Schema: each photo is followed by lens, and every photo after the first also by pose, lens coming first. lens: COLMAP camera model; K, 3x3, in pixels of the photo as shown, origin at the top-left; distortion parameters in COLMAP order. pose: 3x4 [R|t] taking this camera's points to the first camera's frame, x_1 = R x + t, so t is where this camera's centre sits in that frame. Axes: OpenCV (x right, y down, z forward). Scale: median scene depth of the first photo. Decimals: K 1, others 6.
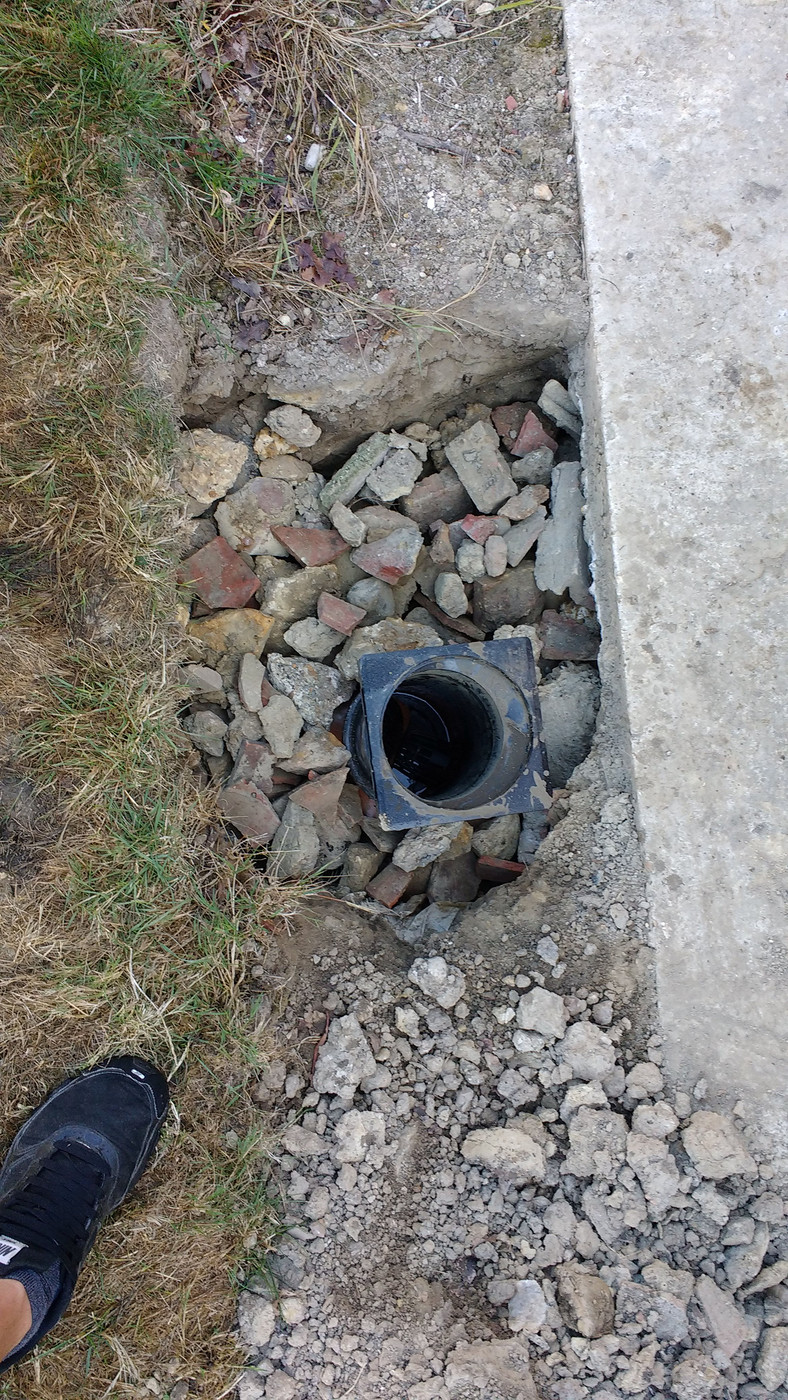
lens RADIAL K [[1099.6, 0, 394.0], [0, 1099.6, 700.0], [0, 0, 1]] dist [0.111598, -0.170726]
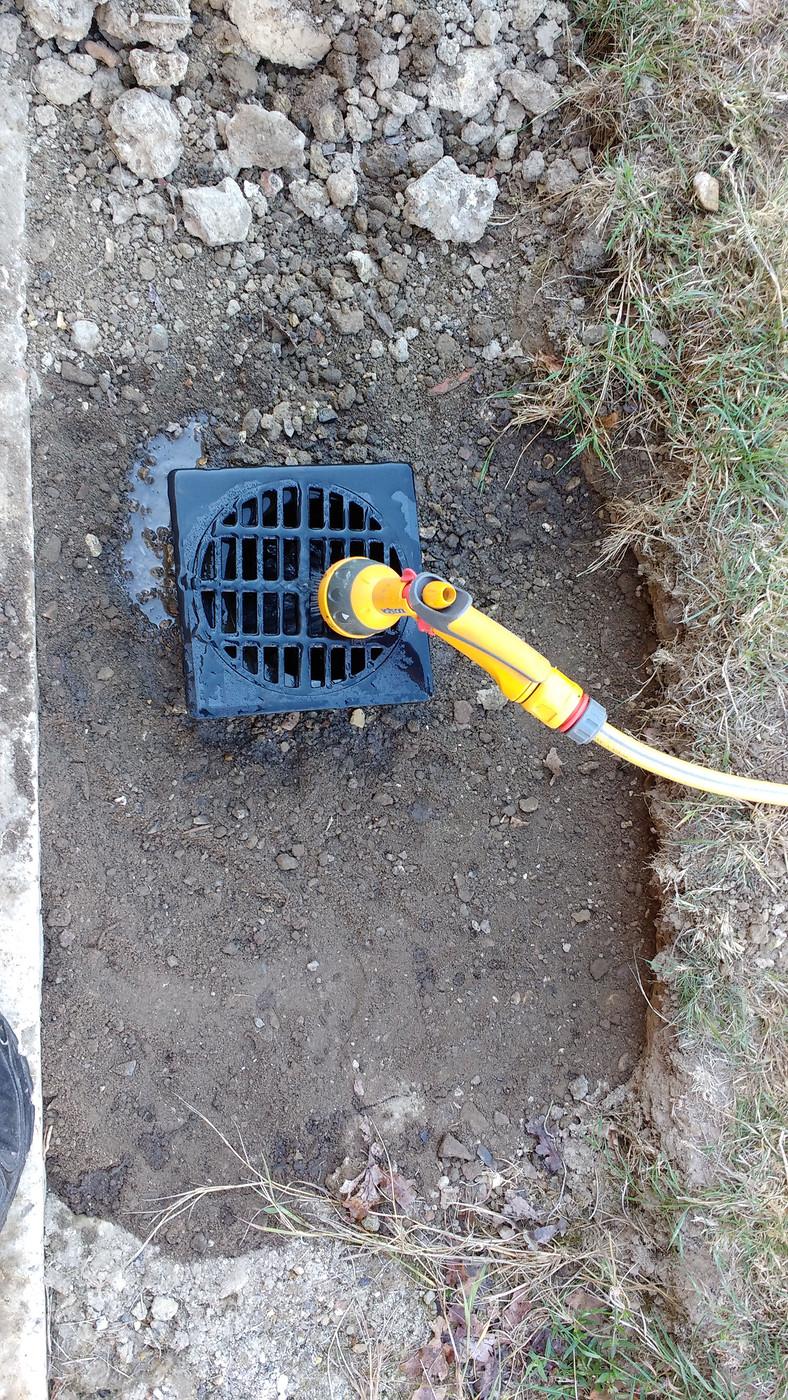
lens RADIAL K [[1099.6, 0, 394.0], [0, 1099.6, 700.0], [0, 0, 1]] dist [0.111598, -0.170726]
pose [[-0.941351, -0.062745, -0.331544, 0.233997], [0.014112, -0.989020, 0.147105, -0.146898], [-0.337133, 0.133798, 0.931901, 0.317838]]
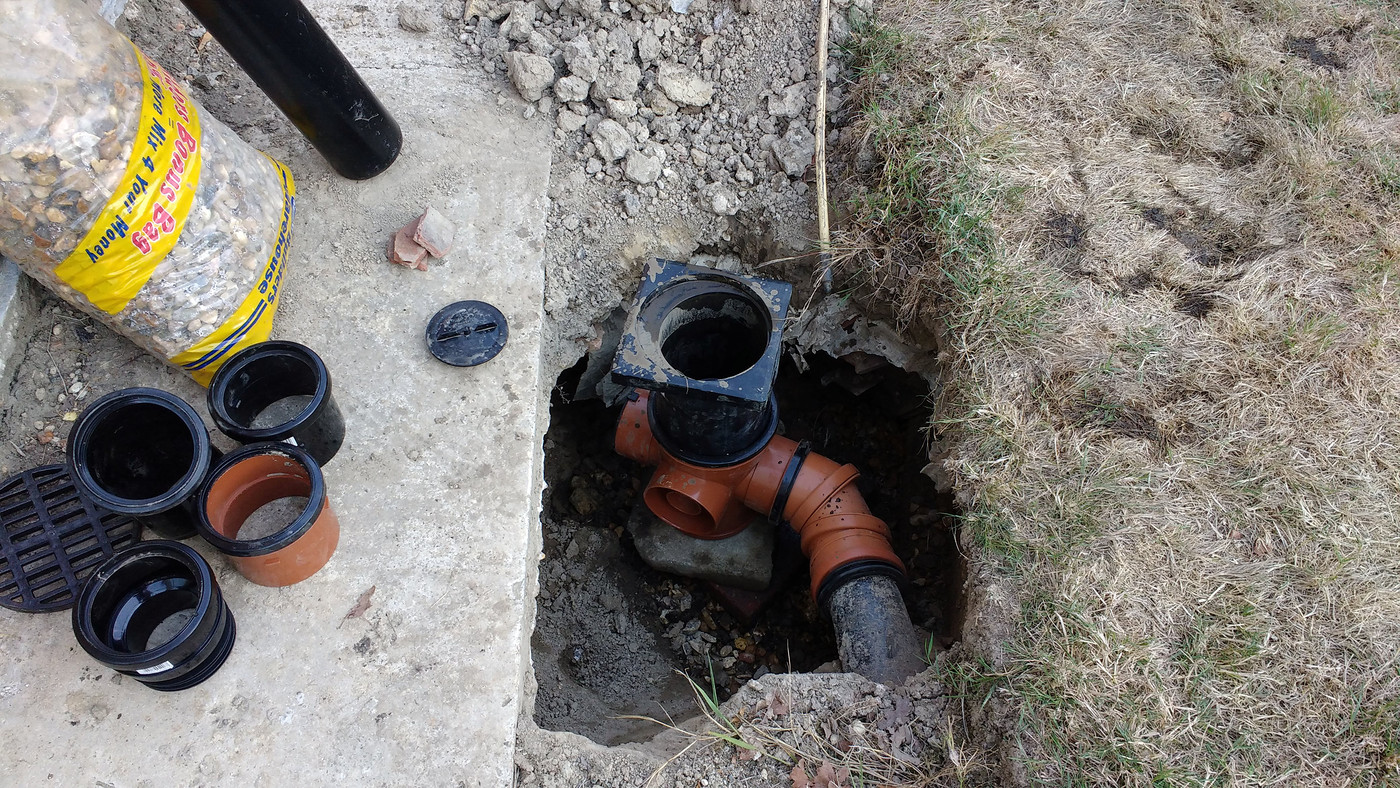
lens RADIAL K [[1099.6, 0, 707.6], [0, 1099.6, 399.7], [0, 0, 1]] dist [0.111598, -0.170726]
pose [[-0.988671, -0.114727, -0.096783, 0.151300], [0.028755, -0.777628, 0.628066, -0.739659], [-0.147317, 0.618168, 0.772118, 0.153409]]
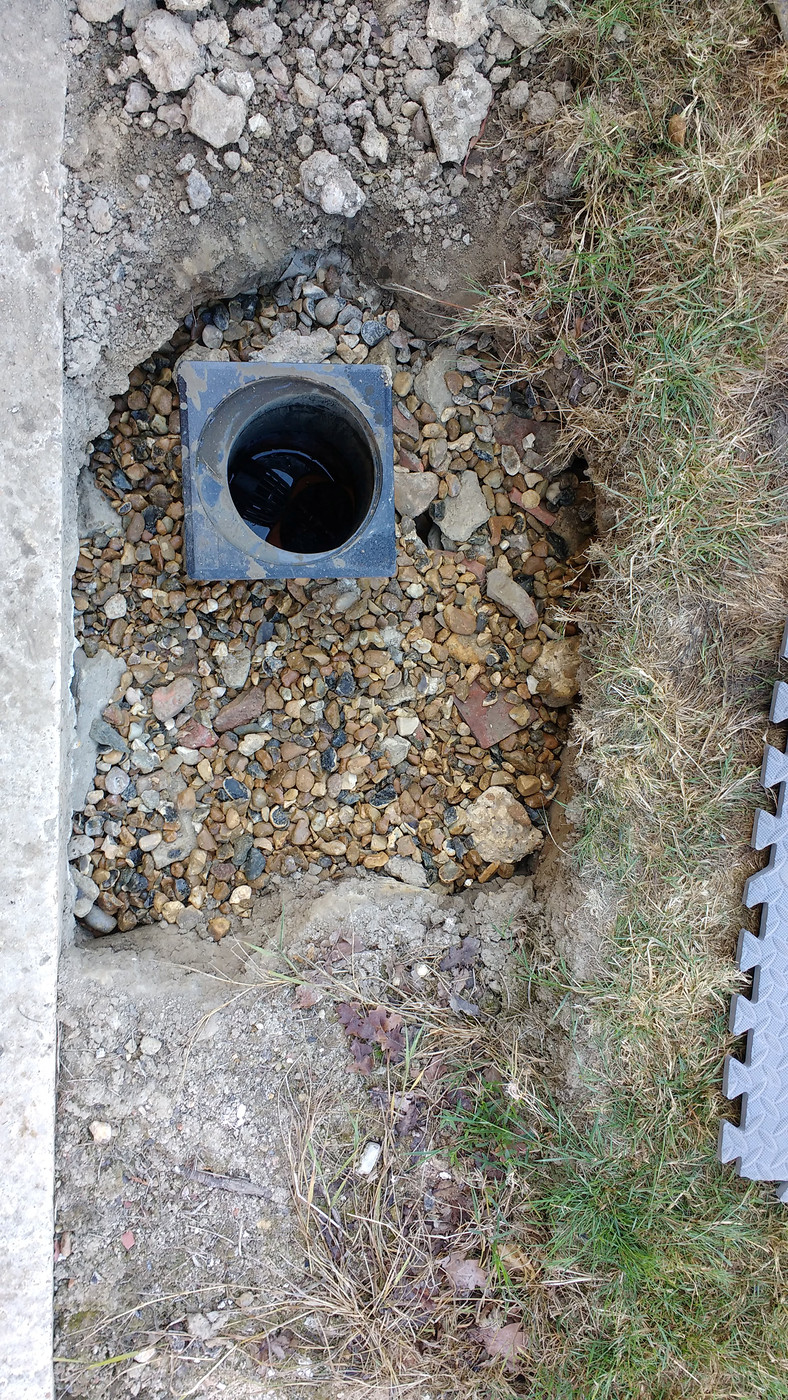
lens RADIAL K [[1099.6, 0, 394.0], [0, 1099.6, 700.0], [0, 0, 1]] dist [0.111598, -0.170726]
pose [[-0.945304, -0.084933, -0.314940, 0.231309], [0.080628, -0.996387, 0.026697, -0.158455], [-0.316069, -0.000156, 0.948736, 0.175211]]
